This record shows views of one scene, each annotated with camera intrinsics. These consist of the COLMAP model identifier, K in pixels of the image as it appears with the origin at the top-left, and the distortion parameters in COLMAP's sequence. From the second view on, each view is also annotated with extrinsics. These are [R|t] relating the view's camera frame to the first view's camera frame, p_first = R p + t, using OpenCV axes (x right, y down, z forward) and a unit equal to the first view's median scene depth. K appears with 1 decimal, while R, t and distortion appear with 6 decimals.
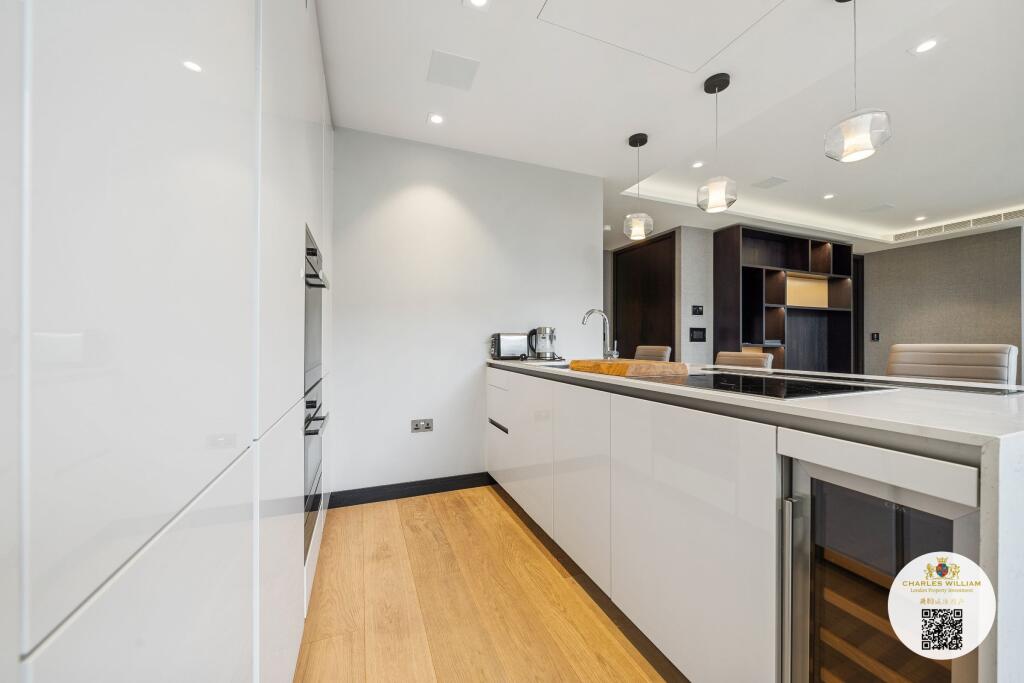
lens RADIAL K [[379.2, 0, 511.3], [0, 379.2, 341.8], [0, 0, 1]] dist [-0.001042, -0.000109]
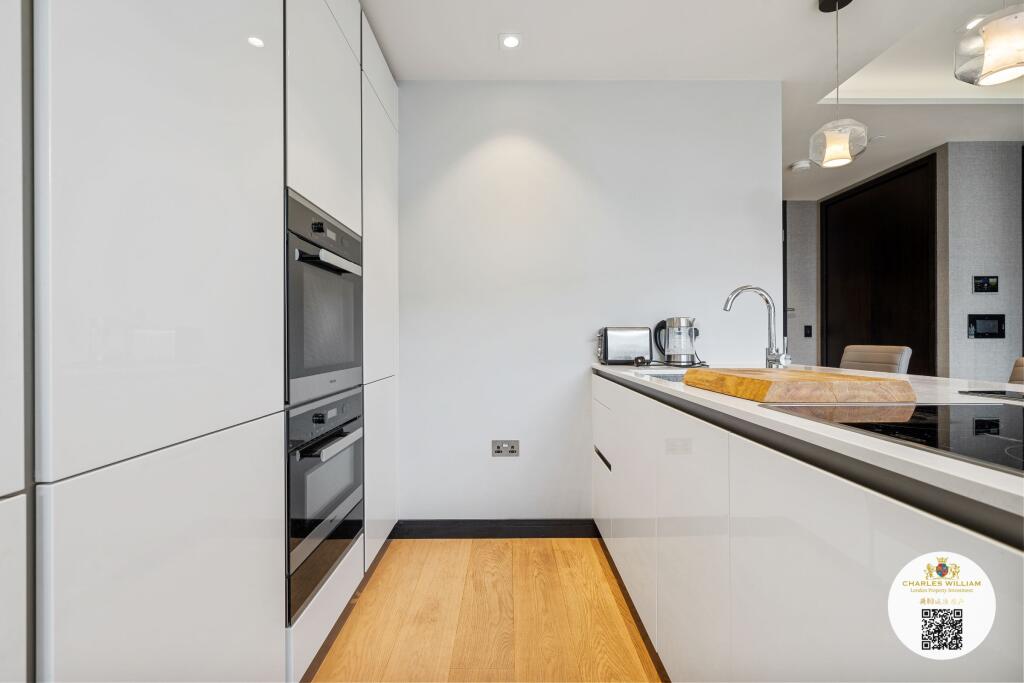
lens RADIAL K [[450.2, 0, 512.3], [0, 450.2, 340.4], [0, 0, 1]] dist [0.005395, -0.001173]
pose [[0.932131, -0.002394, -0.362113, 0.110947], [0.003043, 0.999995, 0.001220, 0.000522], [0.362109, -0.002239, 0.932133, 0.150479]]
